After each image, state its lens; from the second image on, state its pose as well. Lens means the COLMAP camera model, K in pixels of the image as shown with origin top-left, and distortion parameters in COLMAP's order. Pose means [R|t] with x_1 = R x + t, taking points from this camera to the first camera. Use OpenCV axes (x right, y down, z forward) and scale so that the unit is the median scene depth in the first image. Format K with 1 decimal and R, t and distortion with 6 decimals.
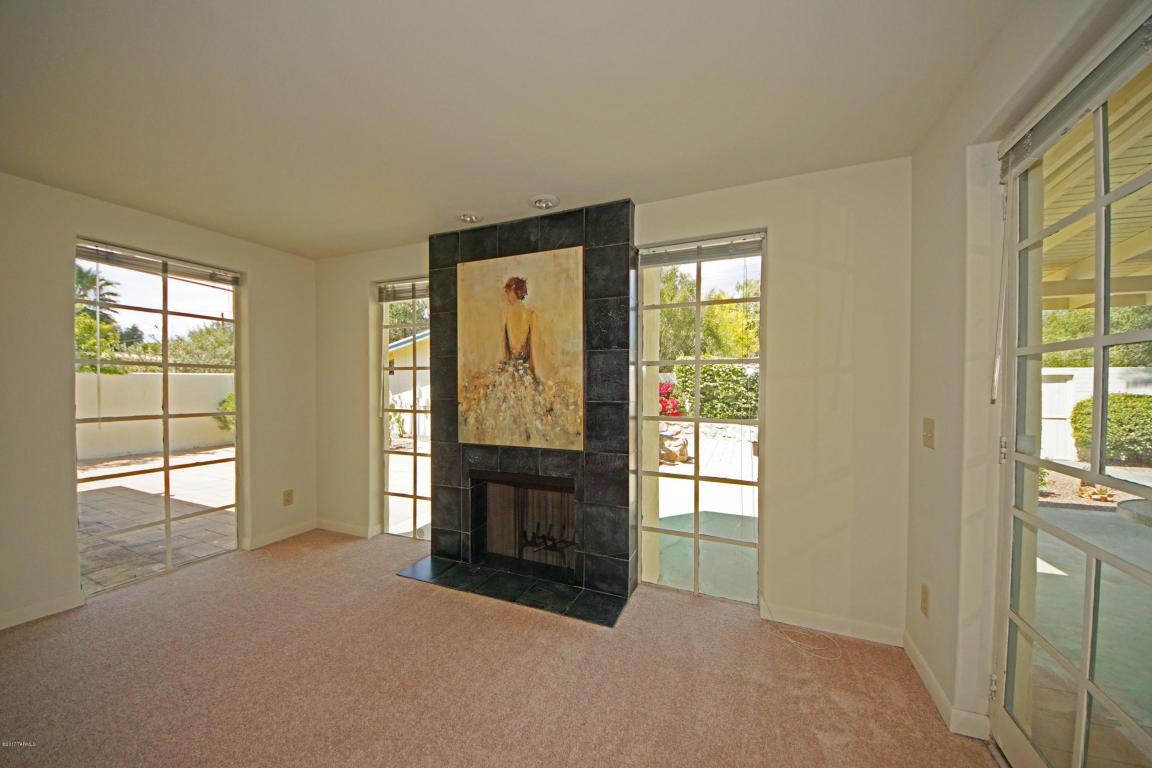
lens RADIAL K [[412.1, 0, 567.9], [0, 412.1, 391.9], [0, 0, 1]] dist [-0.014287, -0.003579]
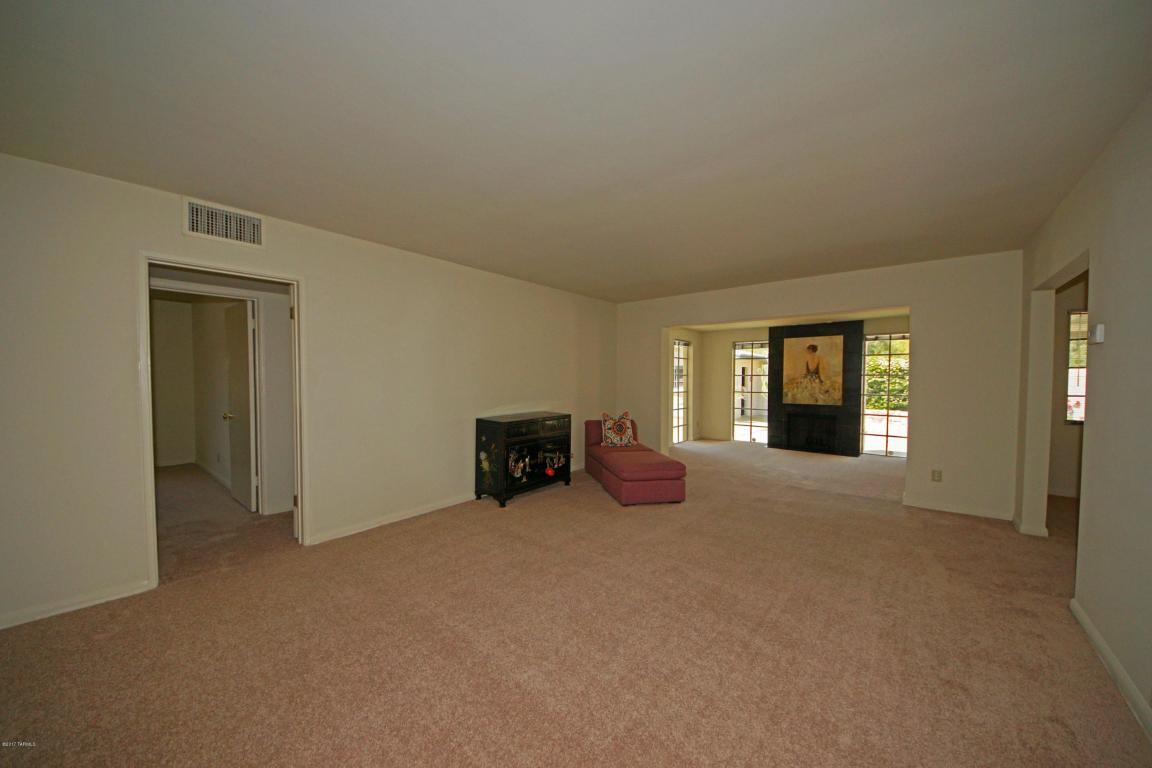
lens RADIAL K [[388.7, 0, 572.3], [0, 388.7, 388.1], [0, 0, 1]] dist [0.000330, -0.000009]
pose [[0.952229, 0.008327, -0.305270, -0.887228], [-0.005662, 0.999938, 0.009615, 0.005241], [0.305331, -0.007428, 0.952217, -2.076902]]
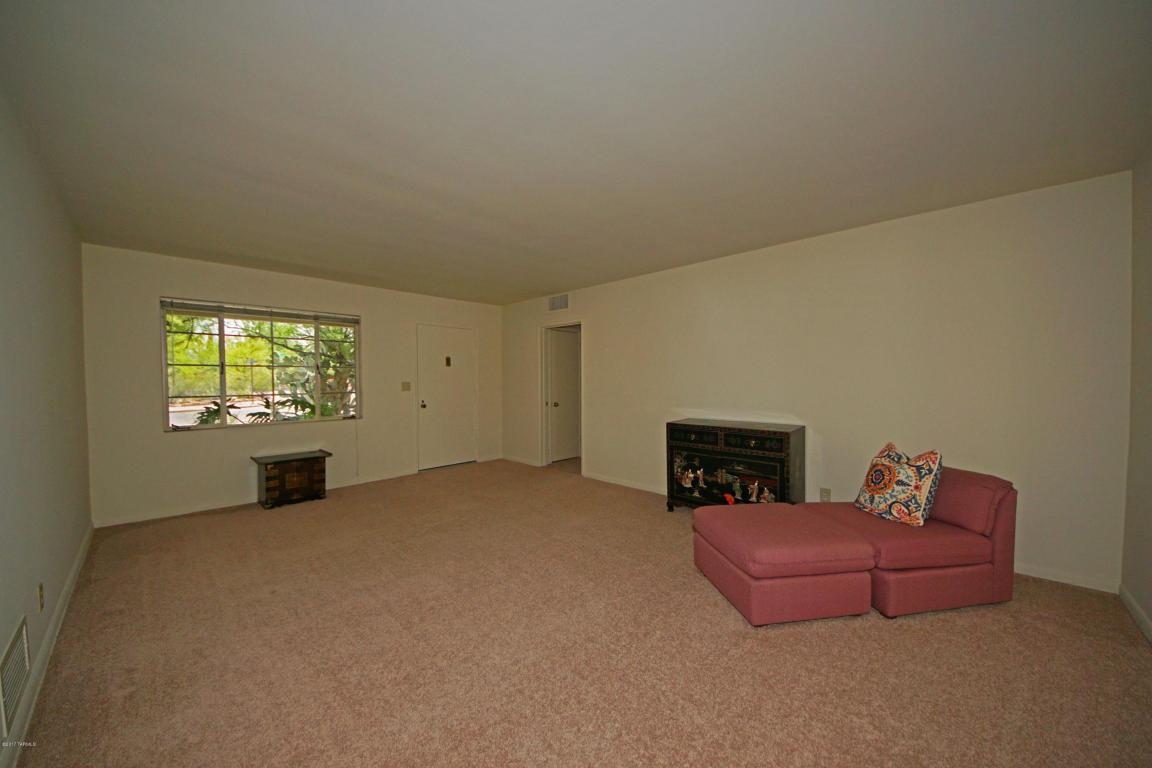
lens RADIAL K [[412.1, 0, 575.2], [0, 412.1, 386.0], [0, 0, 1]] dist [-0.014287, -0.003579]
pose [[-0.378063, 0.014326, -0.925669, 3.747151], [-0.016731, 0.999611, 0.022304, -0.092098], [0.925629, 0.023919, -0.377677, 6.774573]]
